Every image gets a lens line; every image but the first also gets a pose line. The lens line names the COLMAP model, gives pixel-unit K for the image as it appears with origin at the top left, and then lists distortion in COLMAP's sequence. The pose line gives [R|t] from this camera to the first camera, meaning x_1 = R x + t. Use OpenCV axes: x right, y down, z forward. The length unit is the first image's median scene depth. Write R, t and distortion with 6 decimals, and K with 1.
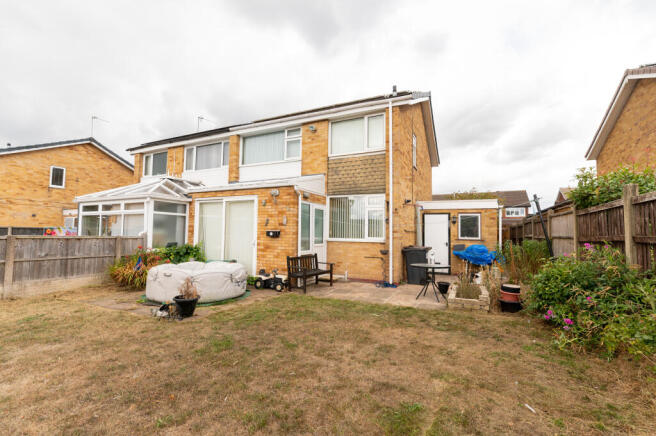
lens RADIAL K [[291.0, 0, 323.9], [0, 291.0, 218.9], [0, 0, 1]] dist [-0.002094, -0.000706]
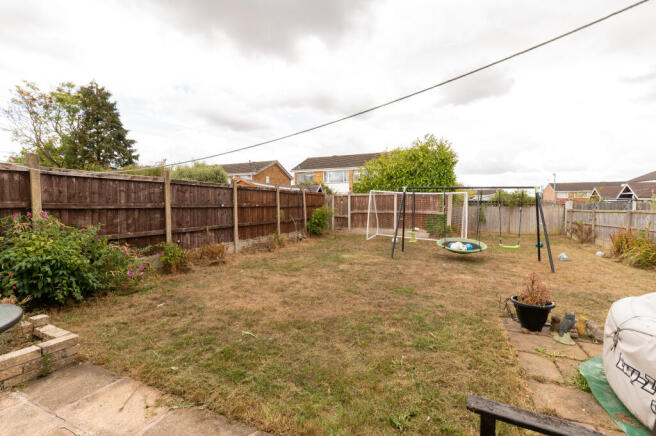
lens RADIAL K [[291.0, 0, 323.9], [0, 291.0, 218.9], [0, 0, 1]] dist [-0.002094, -0.000706]
pose [[-0.997982, -0.012573, -0.062248, 0.068834], [-0.012294, 0.999913, -0.004875, 0.092002], [0.062304, -0.004100, -0.998049, 1.807422]]
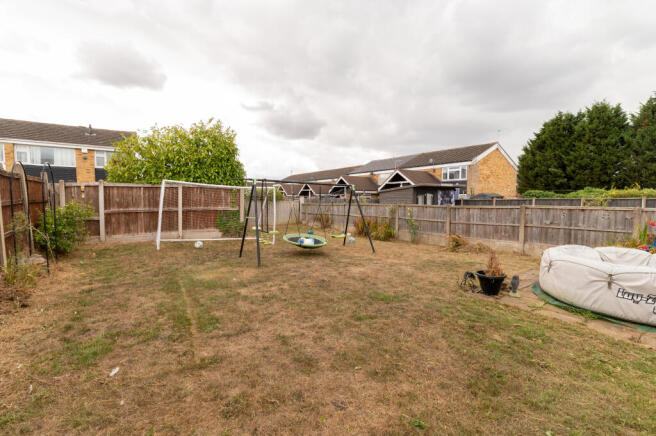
lens RADIAL K [[291.0, 0, 323.9], [0, 291.0, 218.9], [0, 0, 1]] dist [-0.002094, -0.000706]
pose [[-0.467790, 0.044818, -0.882702, 0.614785], [0.039403, 0.998778, 0.029830, 0.055530], [0.882961, -0.020827, -0.468985, 1.057138]]
